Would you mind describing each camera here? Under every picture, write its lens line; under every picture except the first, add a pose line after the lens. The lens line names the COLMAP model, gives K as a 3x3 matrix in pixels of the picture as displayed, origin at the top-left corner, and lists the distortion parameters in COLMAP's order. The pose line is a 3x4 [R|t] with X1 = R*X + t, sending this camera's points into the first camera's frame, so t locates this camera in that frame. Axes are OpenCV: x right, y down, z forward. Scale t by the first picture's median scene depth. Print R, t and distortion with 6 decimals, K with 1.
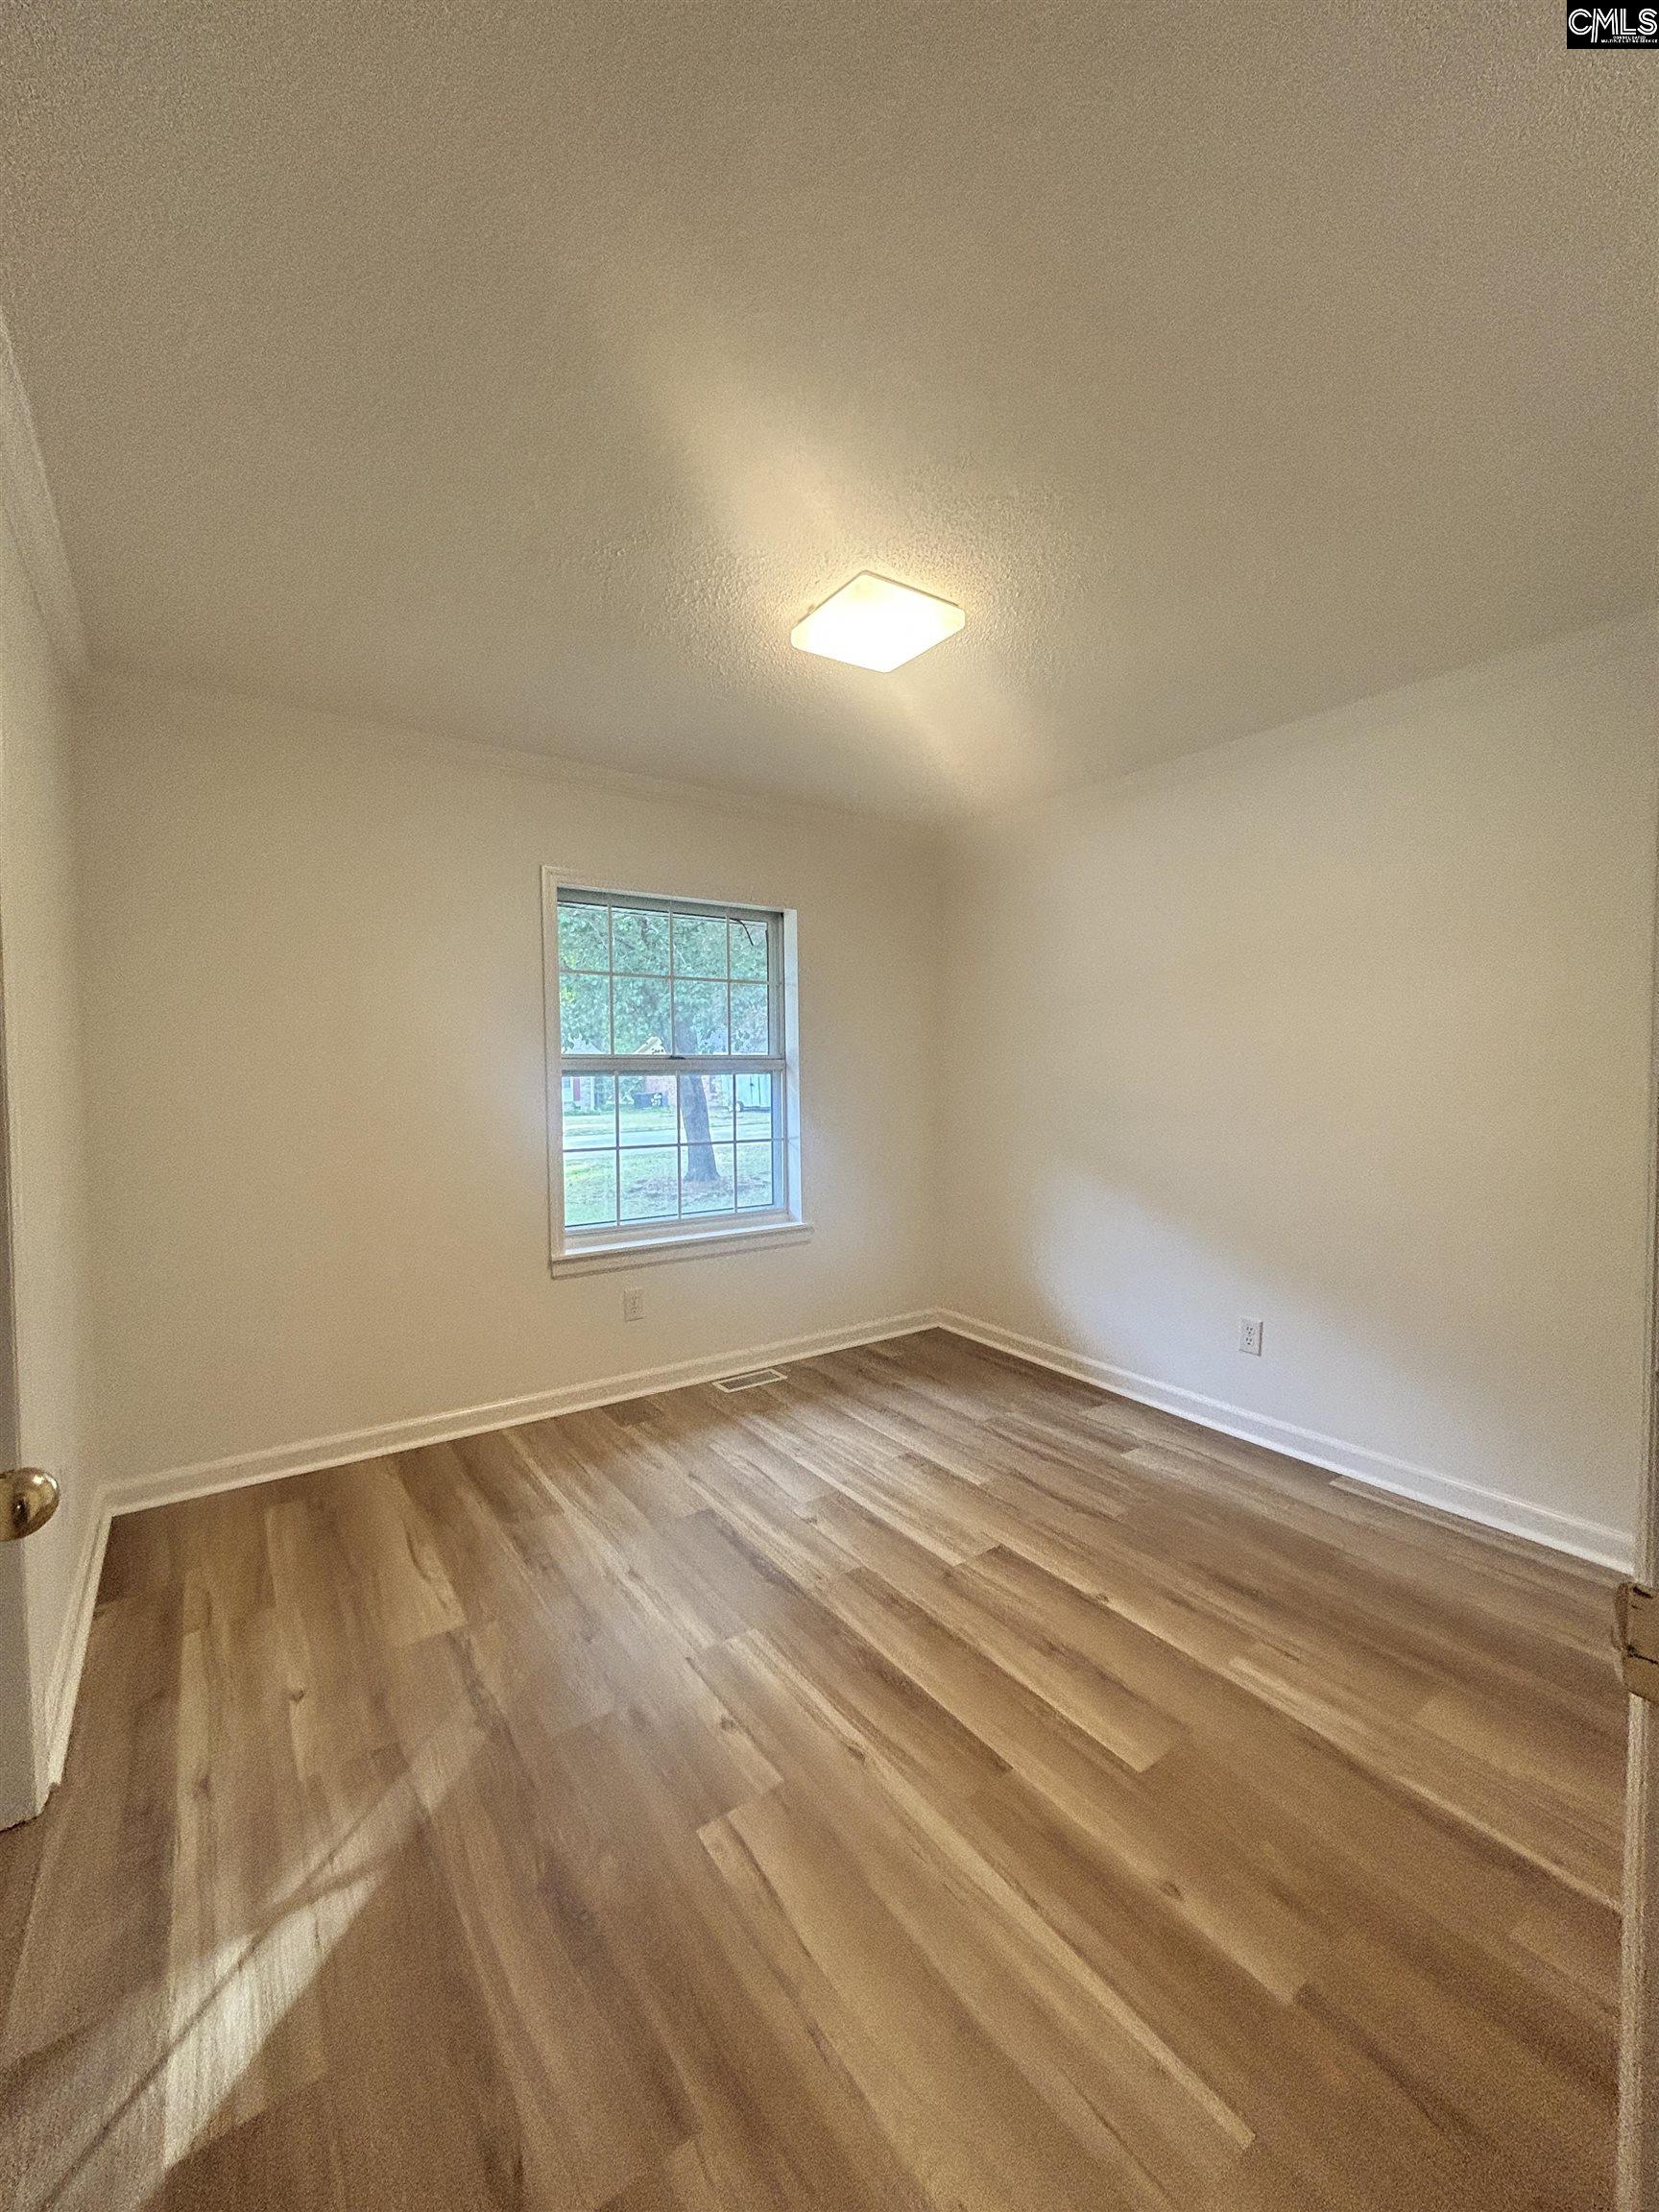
lens RADIAL K [[892.5, 0, 829.5], [0, 892.5, 1106.0], [0, 0, 1]] dist [0.020794, -0.005397]
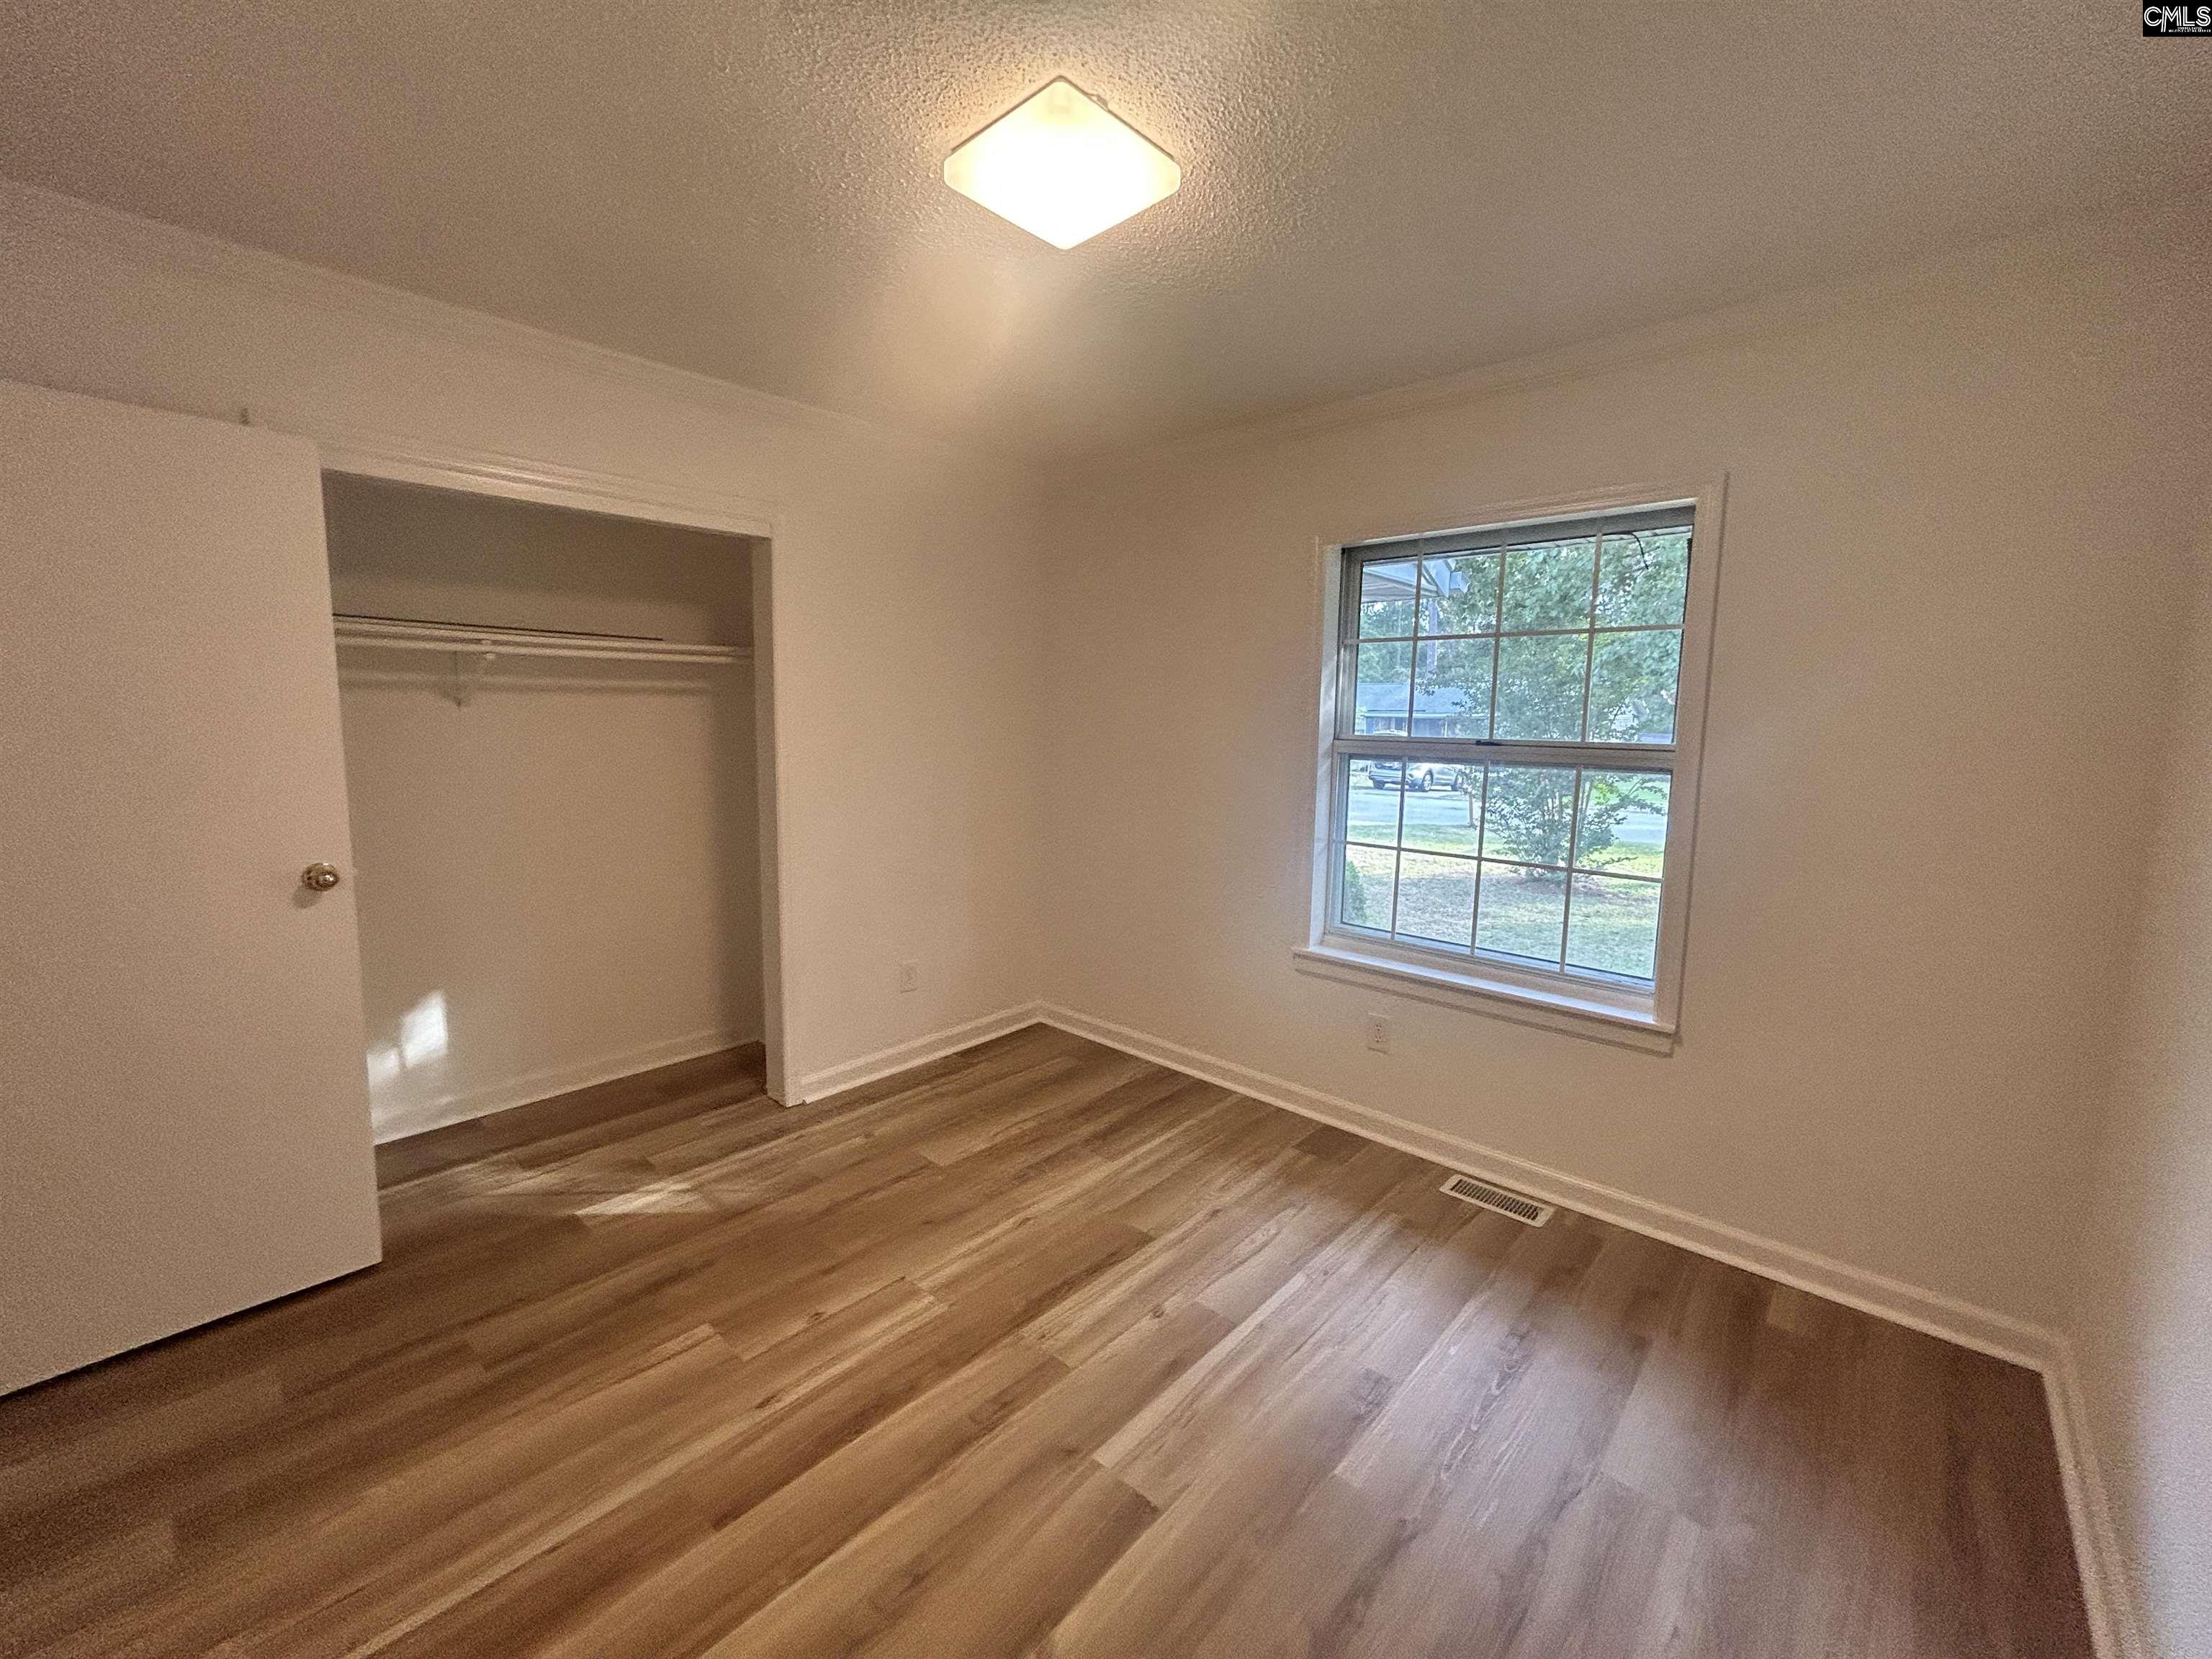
lens RADIAL K [[892.5, 0, 1114.6], [0, 892.5, 823.8], [0, 0, 1]] dist [0.020794, -0.005397]
pose [[0.209759, 0.123071, -0.969977, 0.718994], [-0.052237, 0.992040, 0.114574, -0.082208], [0.976357, 0.026635, 0.214518, 0.763818]]
